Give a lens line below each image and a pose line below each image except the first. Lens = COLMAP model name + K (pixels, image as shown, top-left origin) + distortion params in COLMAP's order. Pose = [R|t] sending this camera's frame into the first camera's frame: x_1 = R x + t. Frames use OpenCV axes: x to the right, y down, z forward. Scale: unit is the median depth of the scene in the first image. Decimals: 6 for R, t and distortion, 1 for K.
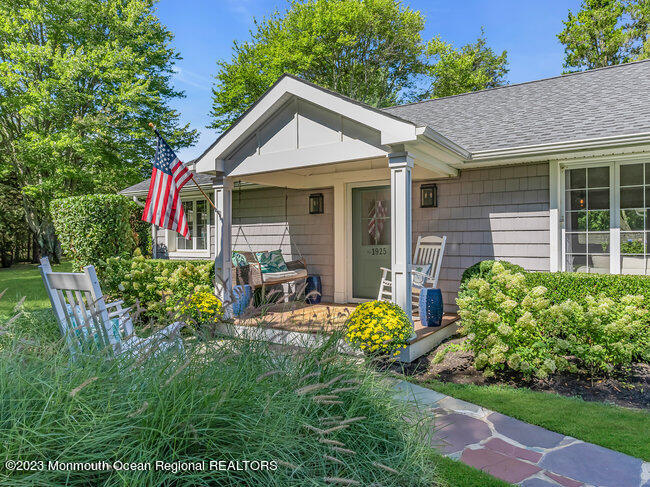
lens RADIAL K [[447.7, 0, 325.7], [0, 447.7, 243.9], [0, 0, 1]] dist [0.004004, 0.000656]
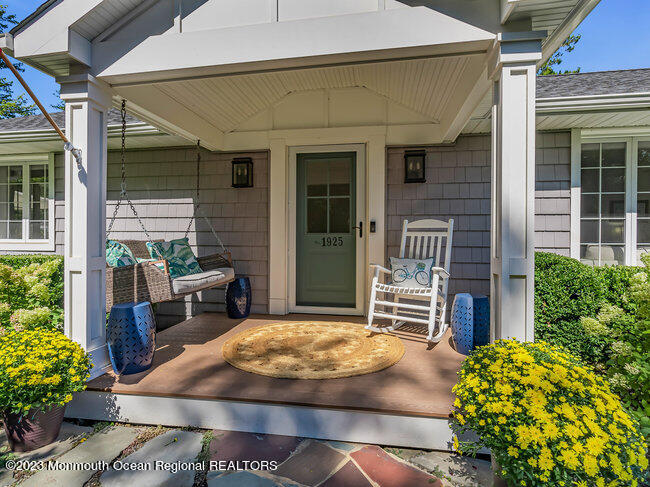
lens RADIAL K [[341.1, 0, 324.0], [0, 341.1, 243.1], [0, 0, 1]] dist [-0.004319, 0.000166]
pose [[0.916077, 0.006454, 0.400951, -0.133097], [-0.007581, 0.999971, 0.001224, 0.020327], [-0.400931, -0.004161, 0.916099, 0.530181]]
